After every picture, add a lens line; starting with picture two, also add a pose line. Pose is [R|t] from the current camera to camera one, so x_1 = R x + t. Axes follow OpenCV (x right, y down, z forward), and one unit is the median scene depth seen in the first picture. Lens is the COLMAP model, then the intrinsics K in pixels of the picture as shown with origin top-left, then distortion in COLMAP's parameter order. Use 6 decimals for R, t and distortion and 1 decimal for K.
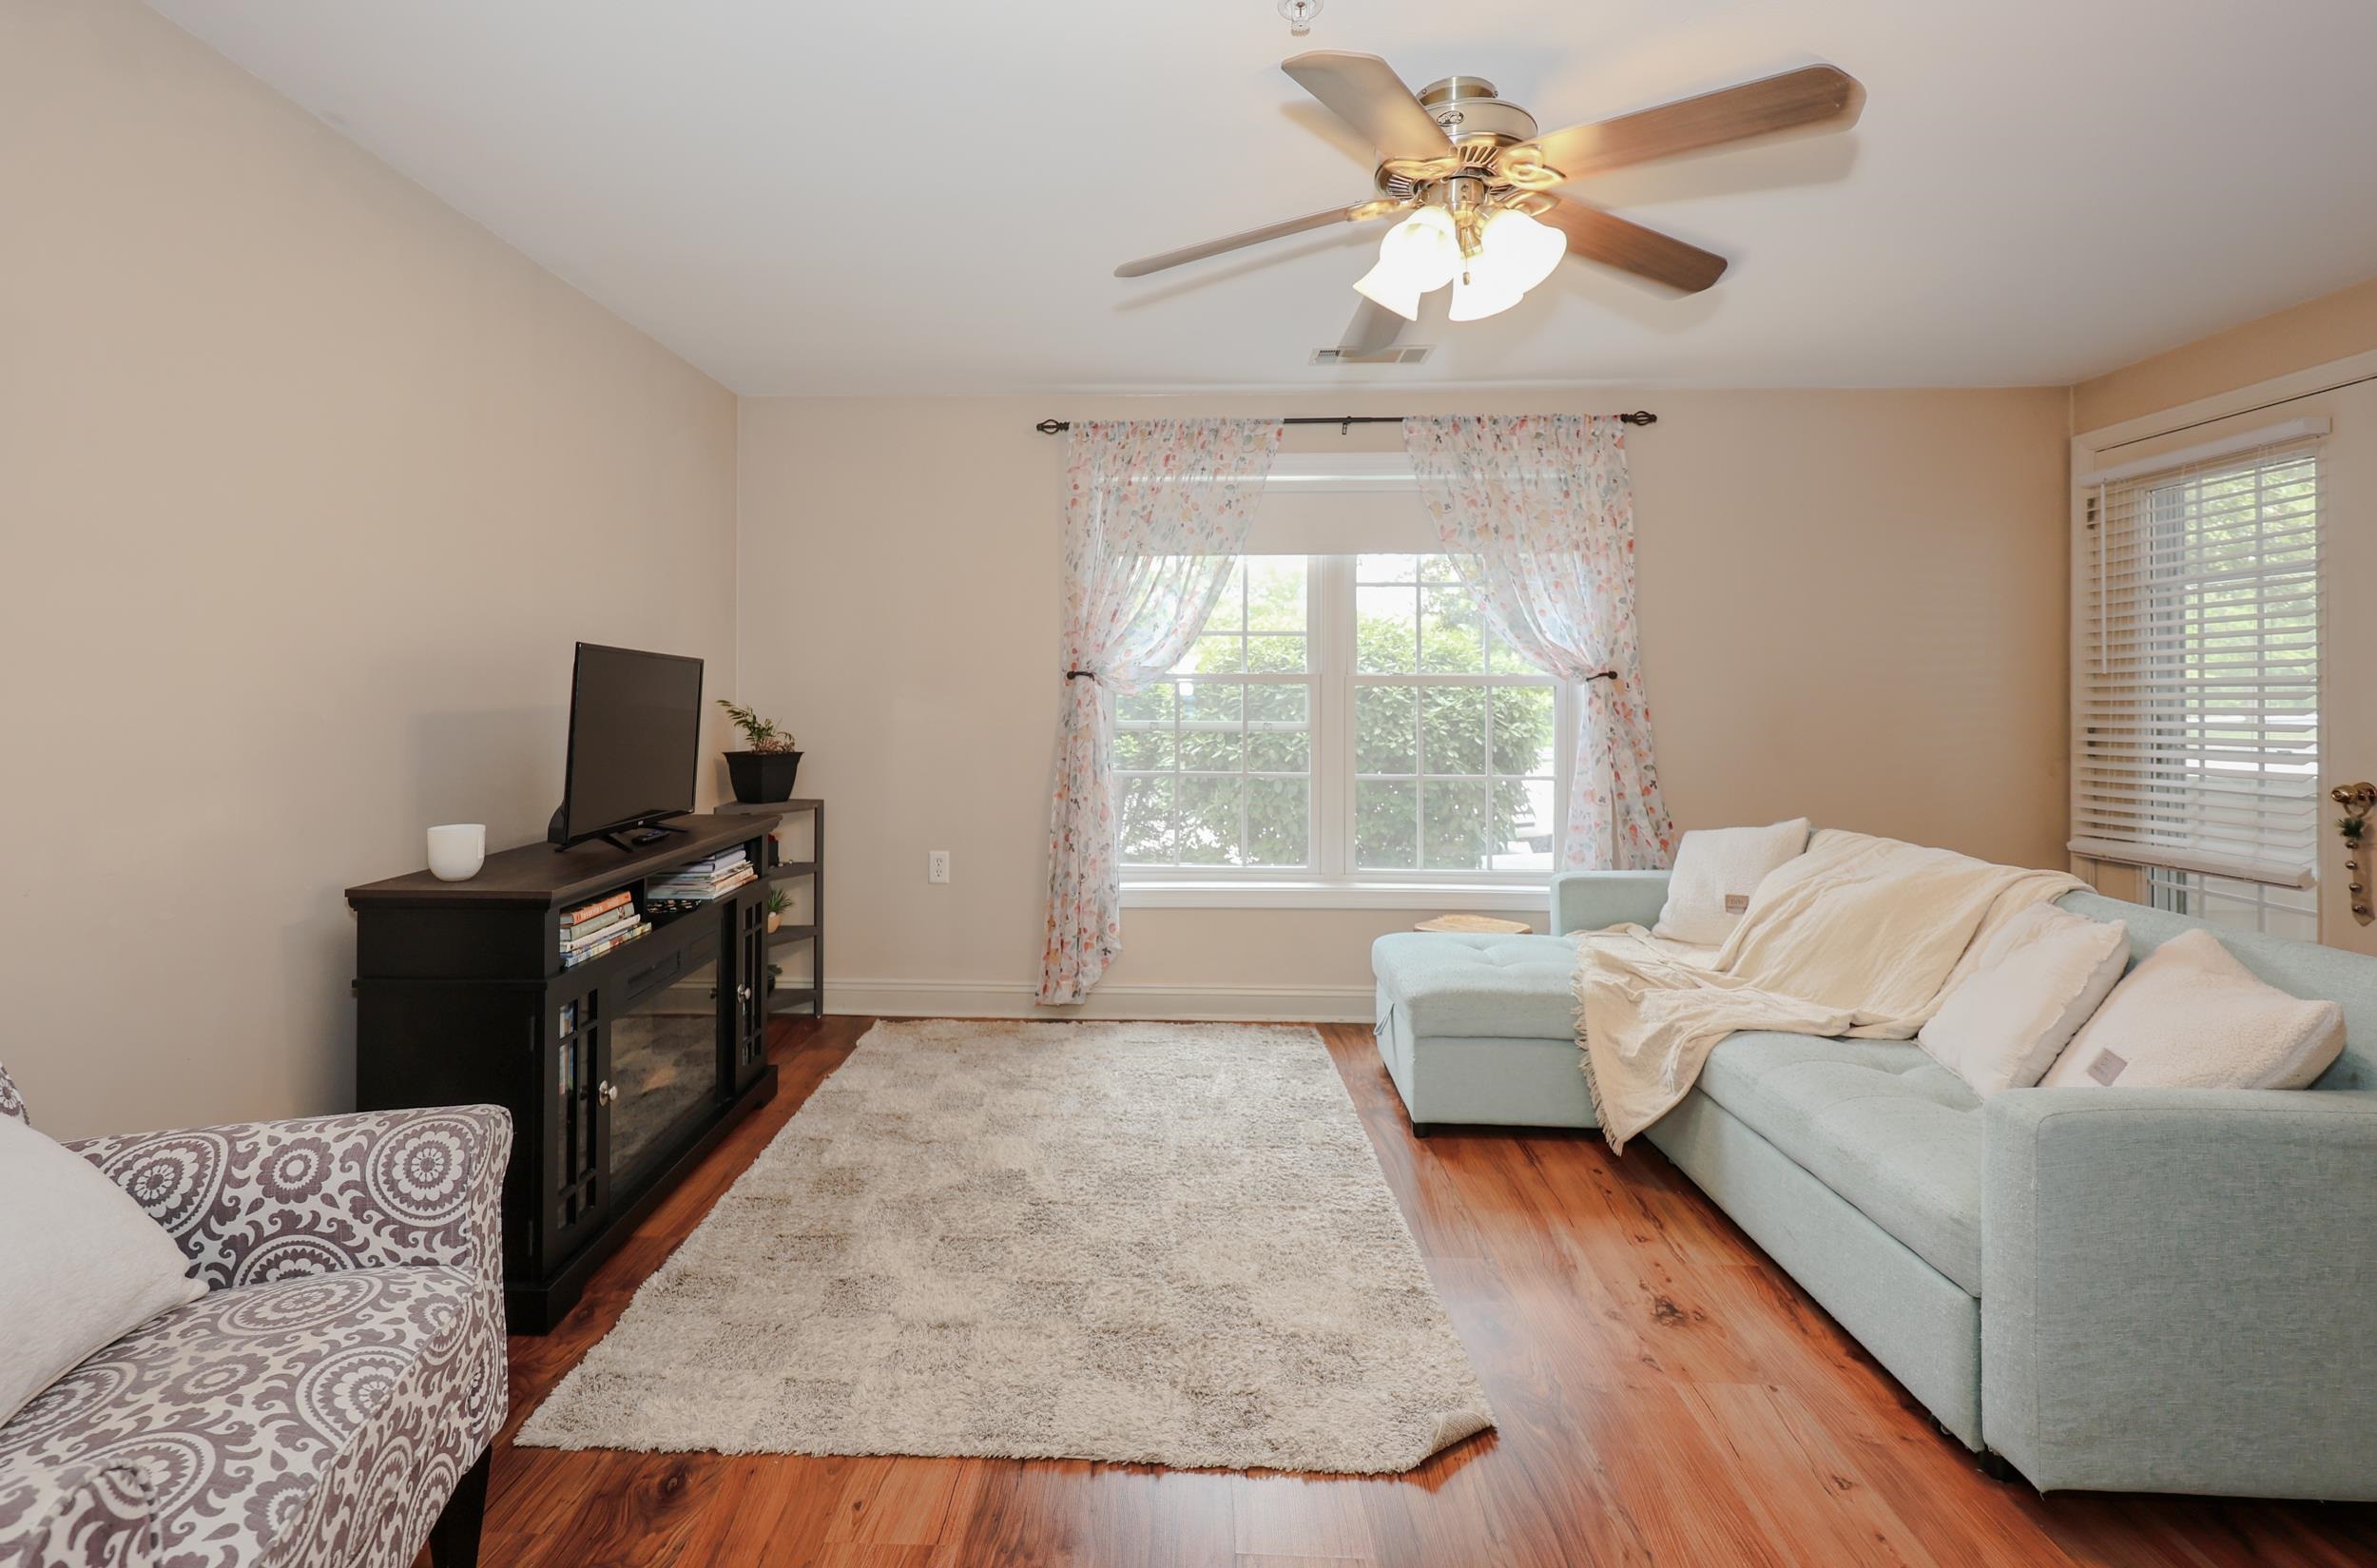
lens RADIAL K [[1078.8, 0, 1124.6], [0, 1078.8, 691.0], [0, 0, 1]] dist [0.012601, -0.002172]
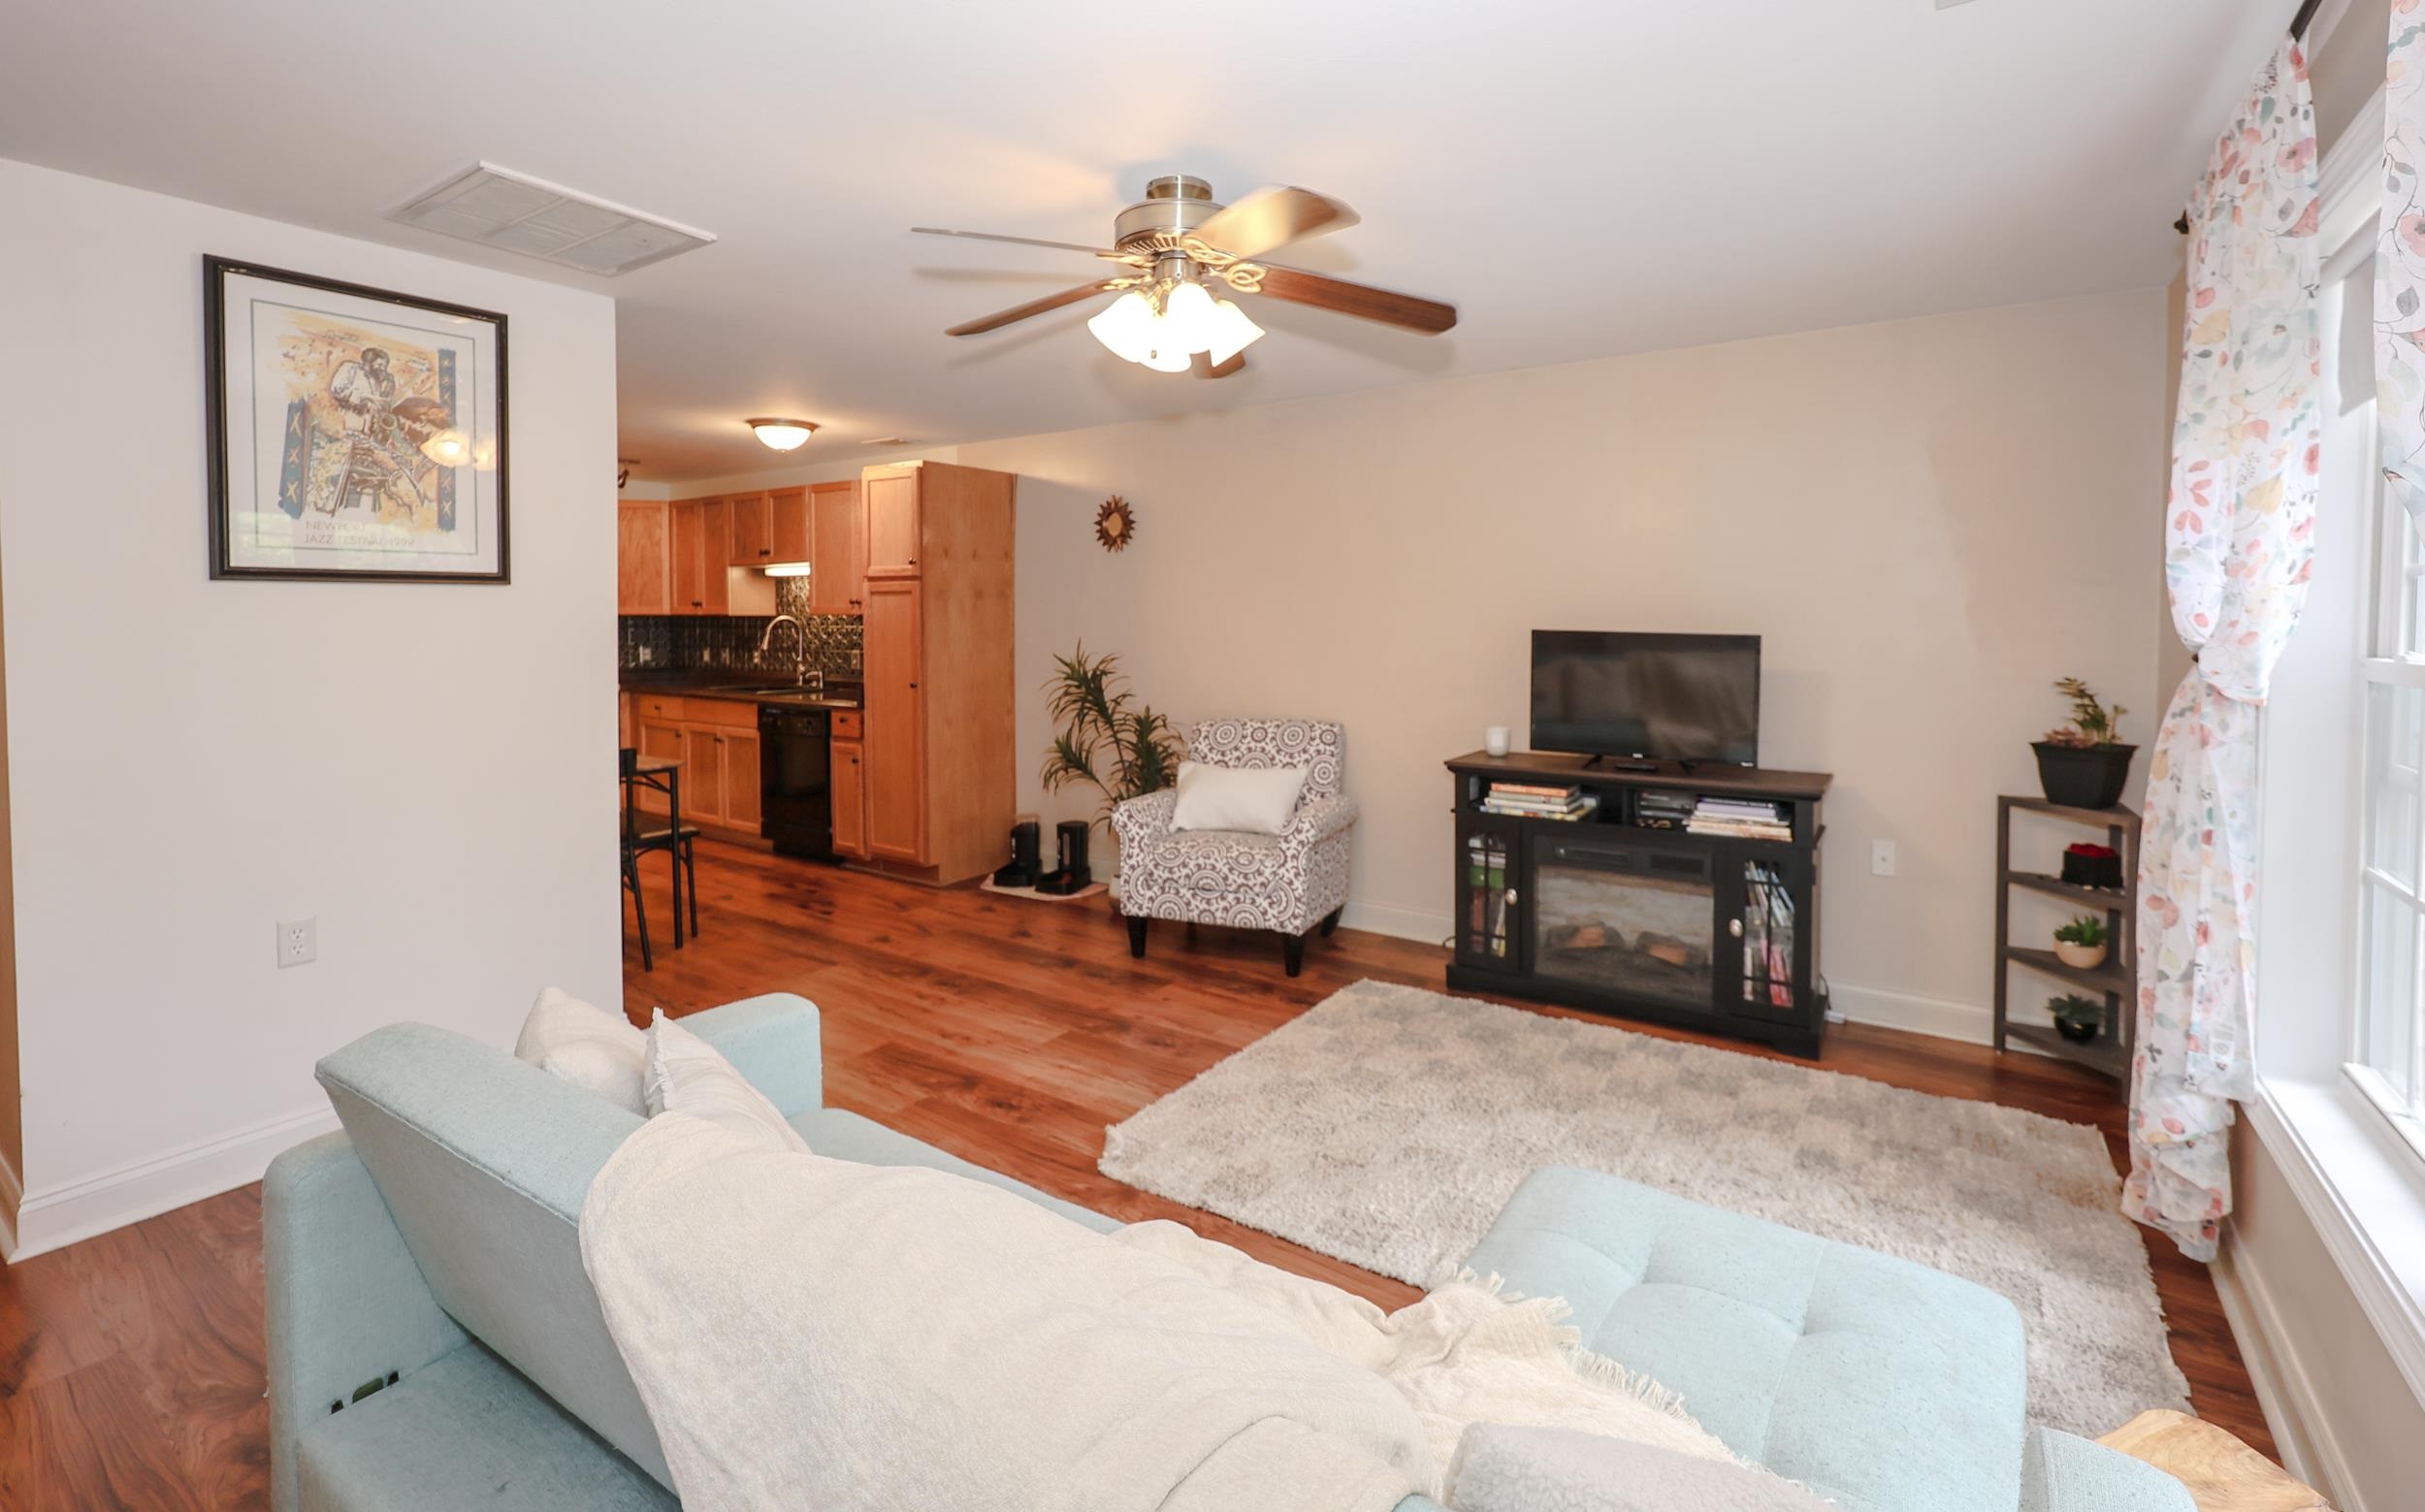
lens RADIAL K [[1063.8, 0, 1259.2], [0, 1063.8, 646.3], [0, 0, 1]] dist [-0.003024, -0.000181]
pose [[-0.494685, 0.021248, -0.868813, 0.689703], [-0.002975, 0.999654, 0.026141, -0.037753], [0.869067, 0.015516, -0.494450, 0.881383]]
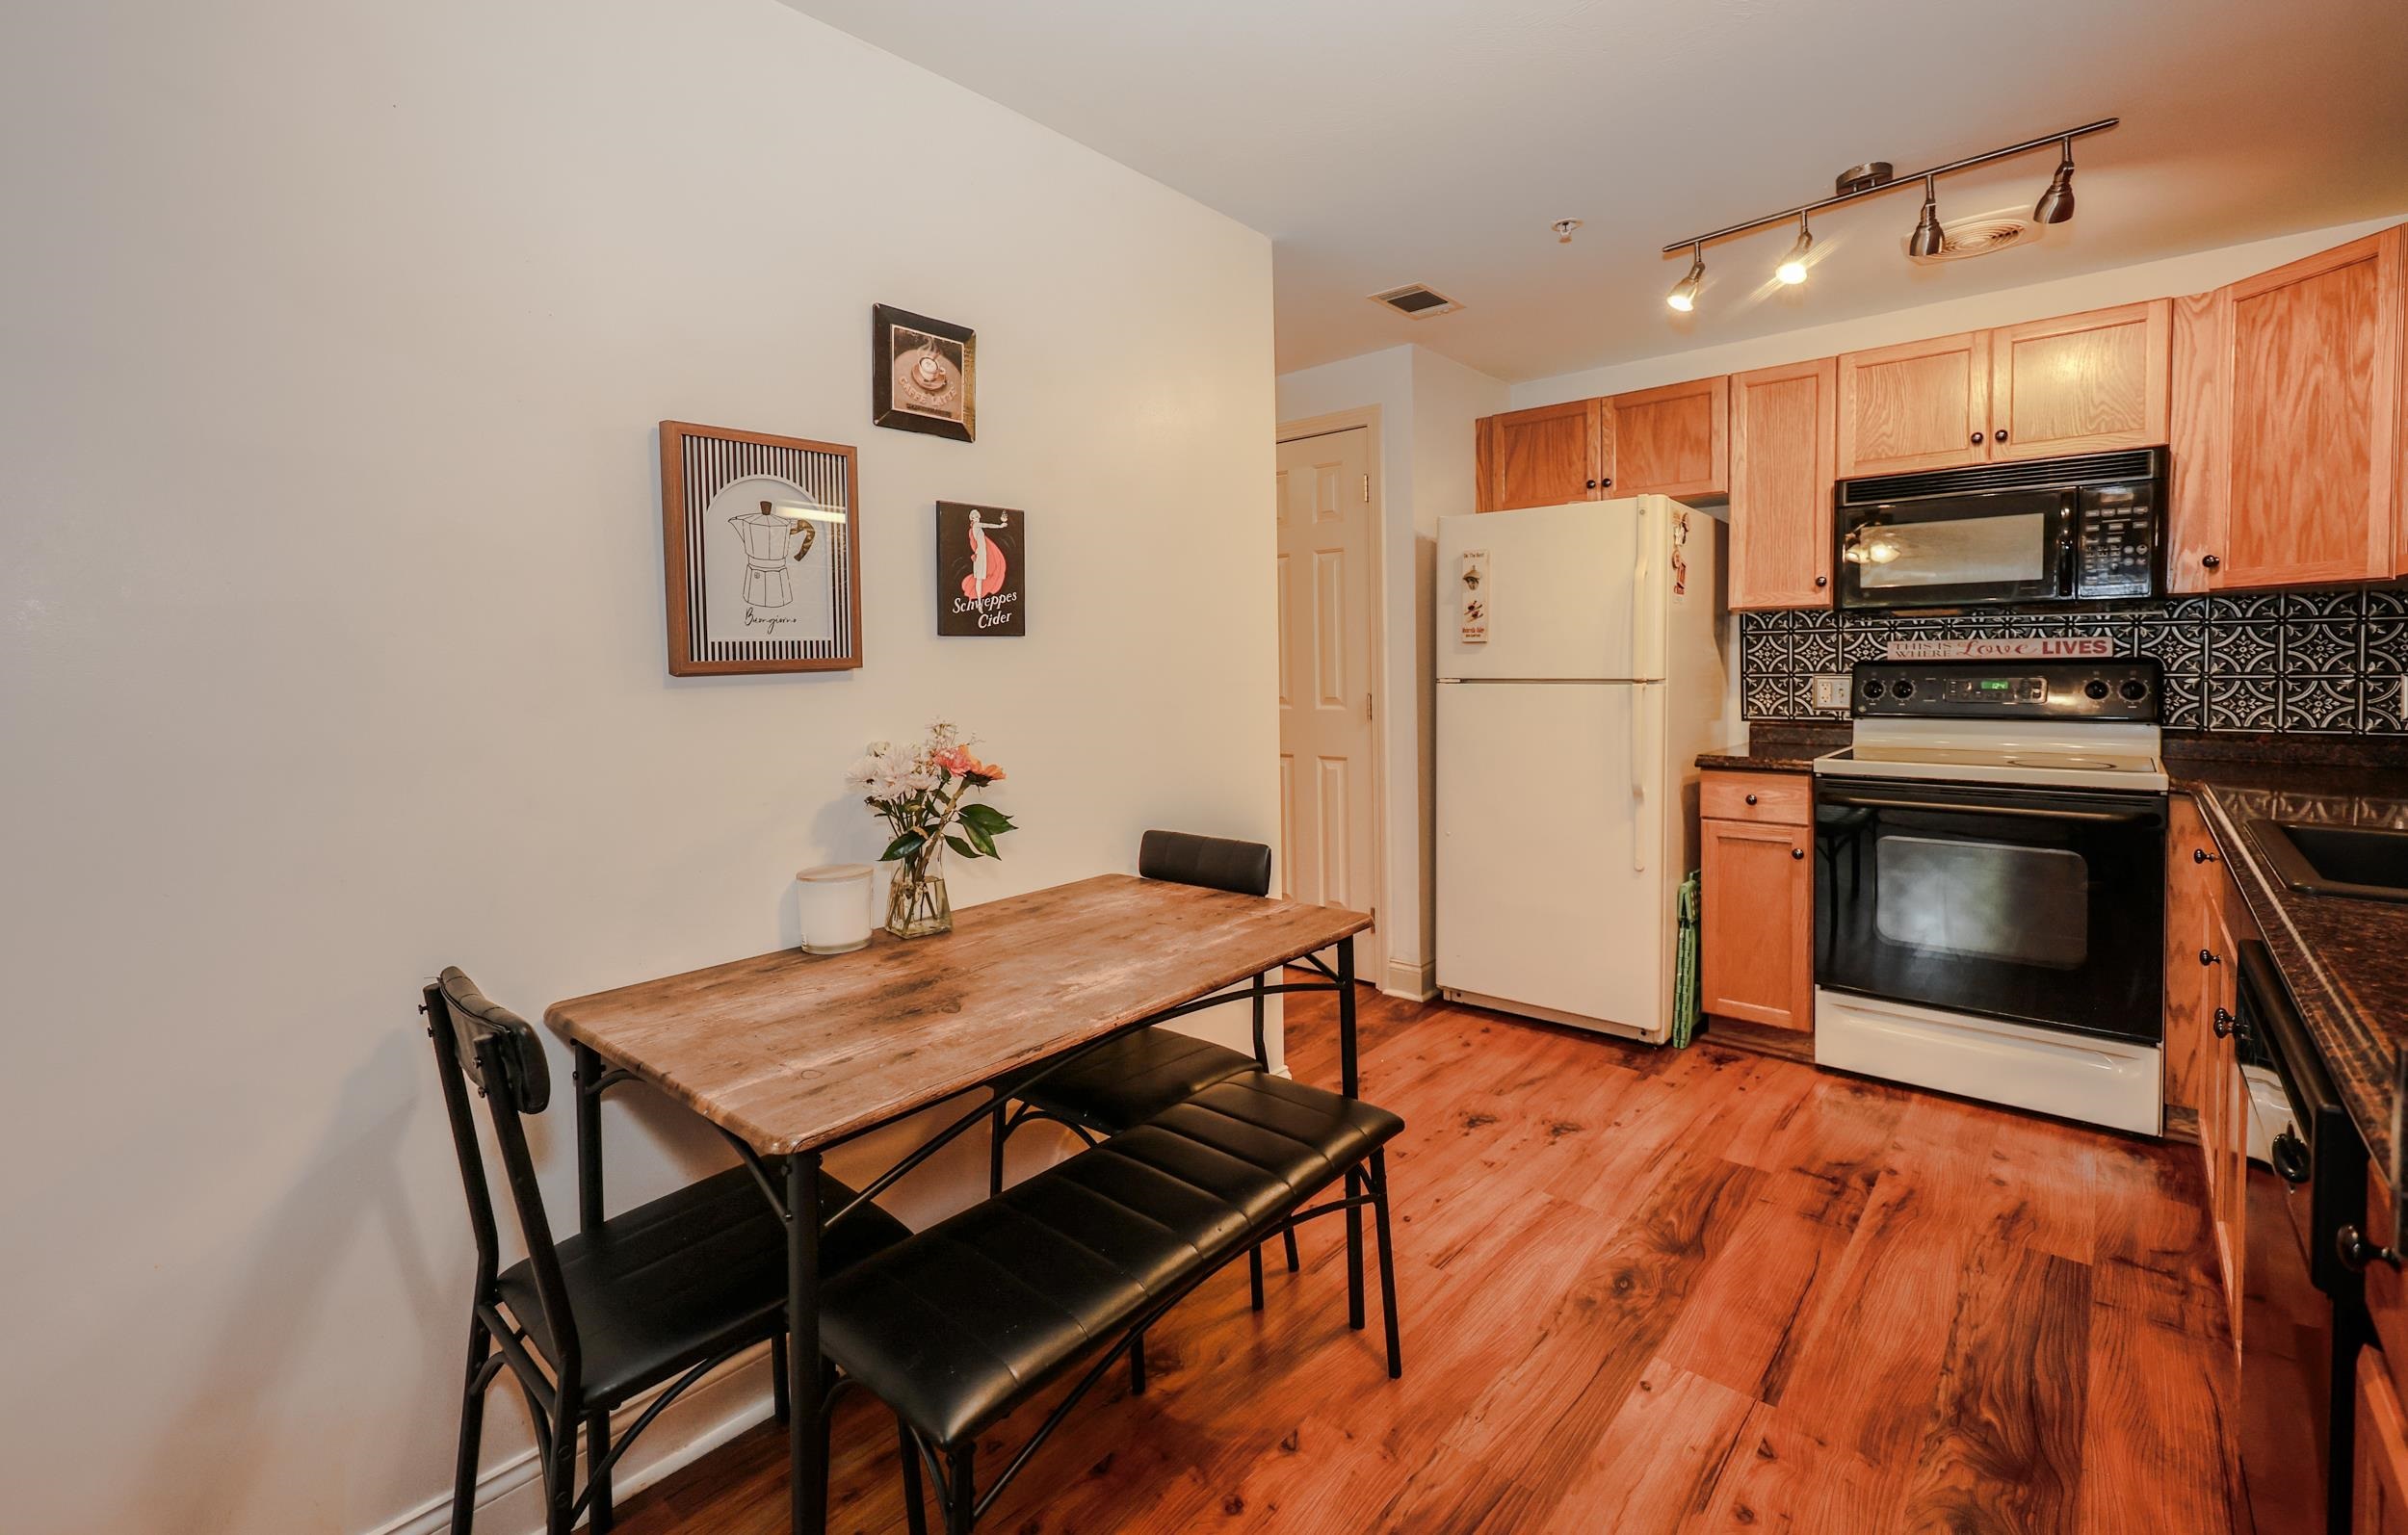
lens RADIAL K [[1023.9, 0, 1246.8], [0, 1023.9, 698.3], [0, 0, 1]] dist [-0.003784, -0.001103]
pose [[-0.801795, -0.013469, 0.597447, -0.243331], [0.014506, 0.999013, 0.041989, -0.006679], [-0.597423, 0.042333, -0.800808, -0.080809]]
